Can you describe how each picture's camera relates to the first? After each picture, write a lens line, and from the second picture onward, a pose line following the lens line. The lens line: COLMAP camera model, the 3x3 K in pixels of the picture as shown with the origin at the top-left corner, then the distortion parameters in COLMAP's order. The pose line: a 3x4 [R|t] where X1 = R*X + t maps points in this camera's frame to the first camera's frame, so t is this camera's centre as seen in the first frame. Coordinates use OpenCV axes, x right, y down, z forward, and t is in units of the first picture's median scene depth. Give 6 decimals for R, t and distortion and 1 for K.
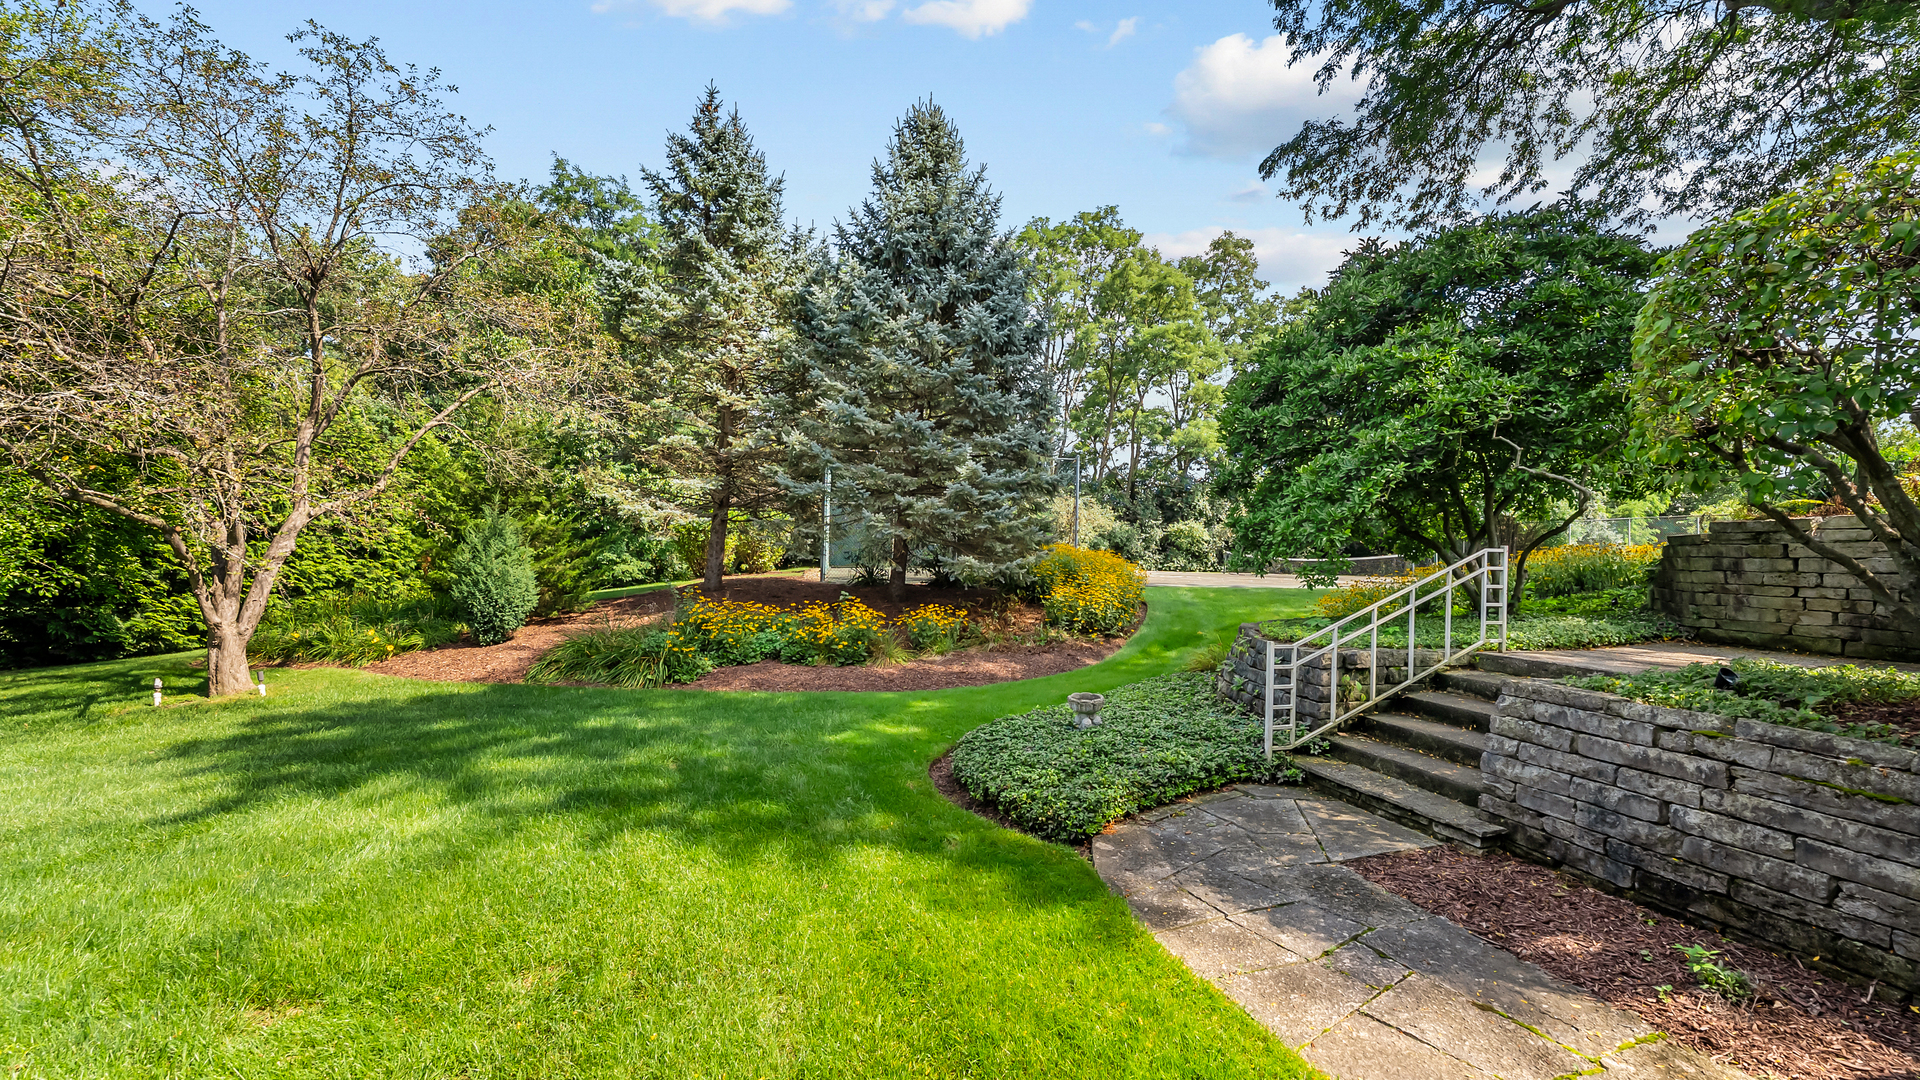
lens RADIAL K [[769.6, 0, 963.9], [0, 769.6, 552.7], [0, 0, 1]] dist [-0.000007, -0.000872]
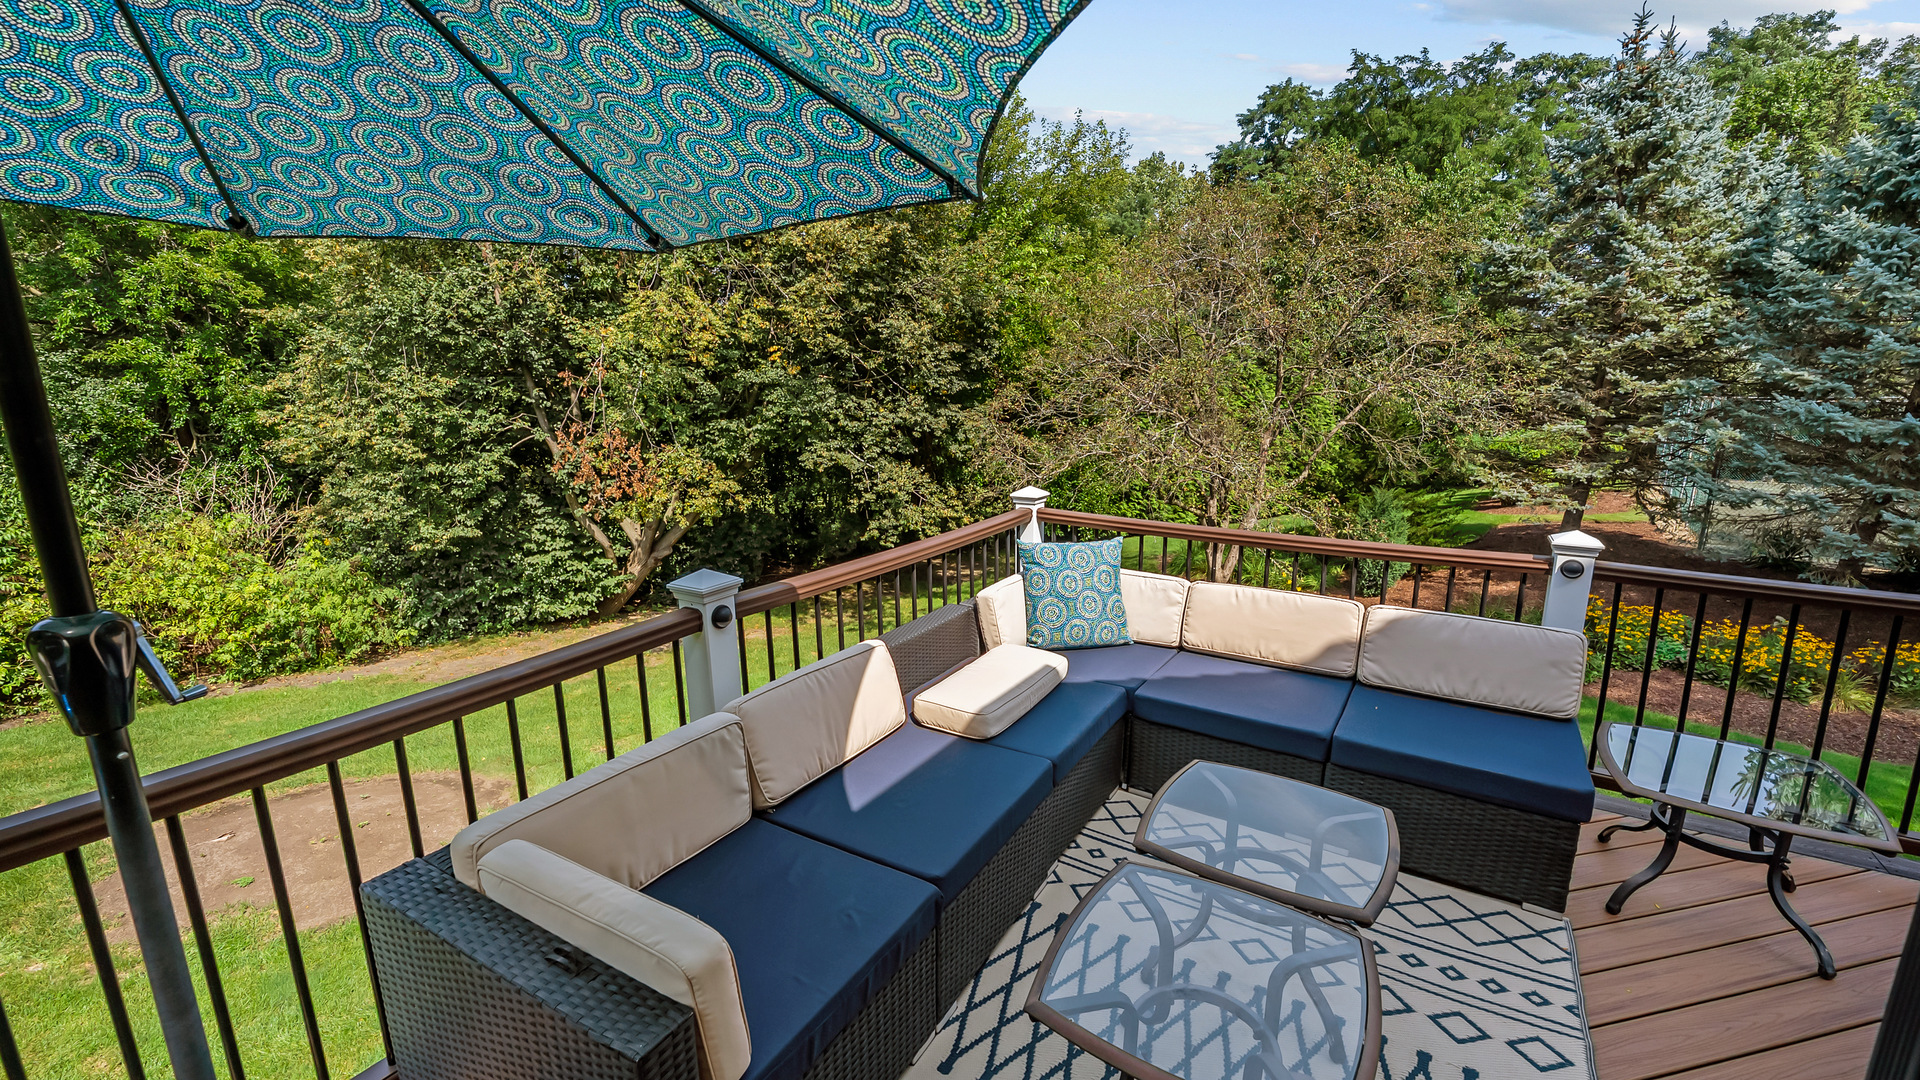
lens RADIAL K [[769.6, 0, 963.9], [0, 769.6, 552.7], [0, 0, 1]] dist [-0.000007, -0.000872]
pose [[0.675297, 0.138264, -0.724470, -0.144374], [0.013869, 0.979717, 0.199904, -0.202332], [0.737416, -0.145042, 0.659682, -0.314106]]
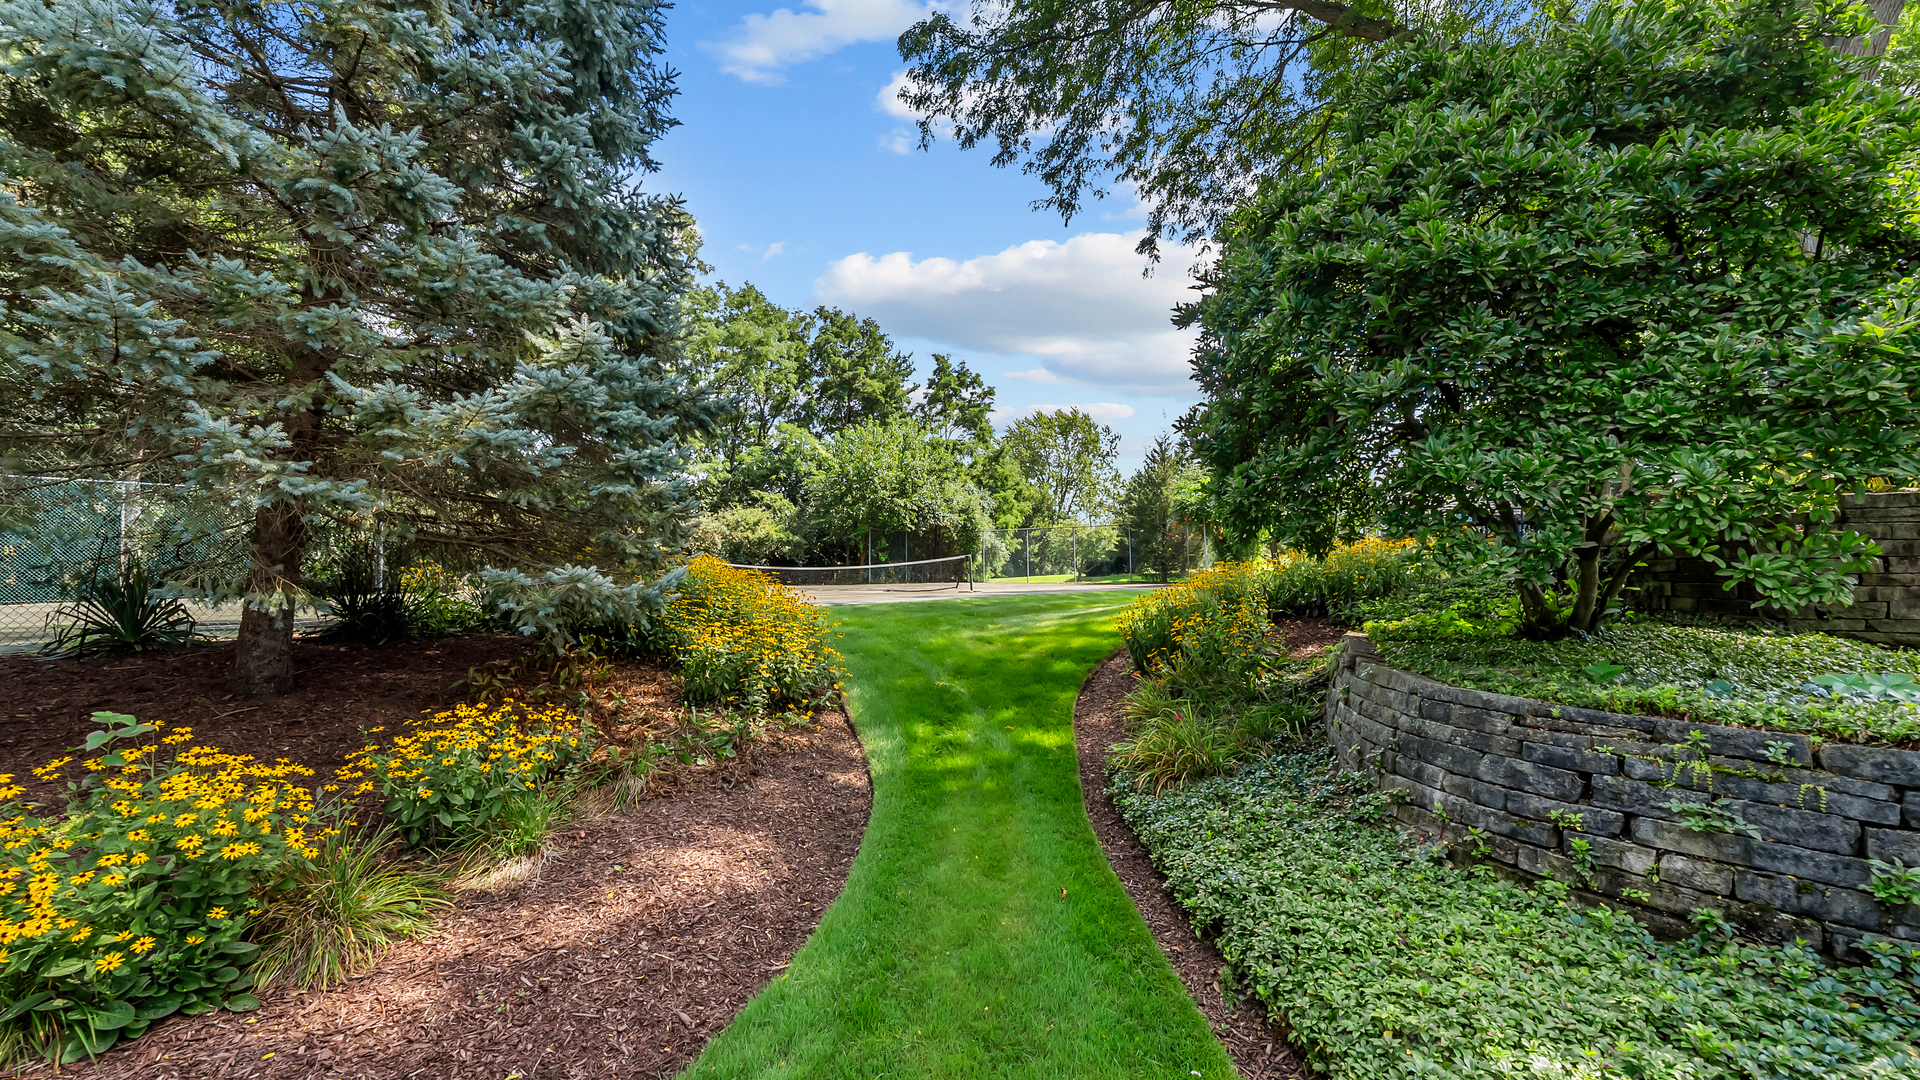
lens RADIAL K [[769.6, 0, 963.9], [0, 769.6, 552.7], [0, 0, 1]] dist [-0.000007, -0.000872]
pose [[0.710350, -0.000051, 0.703848, -0.125092], [0.013137, 0.999827, -0.013186, 0.005266], [-0.703726, 0.018614, 0.710228, 0.583947]]
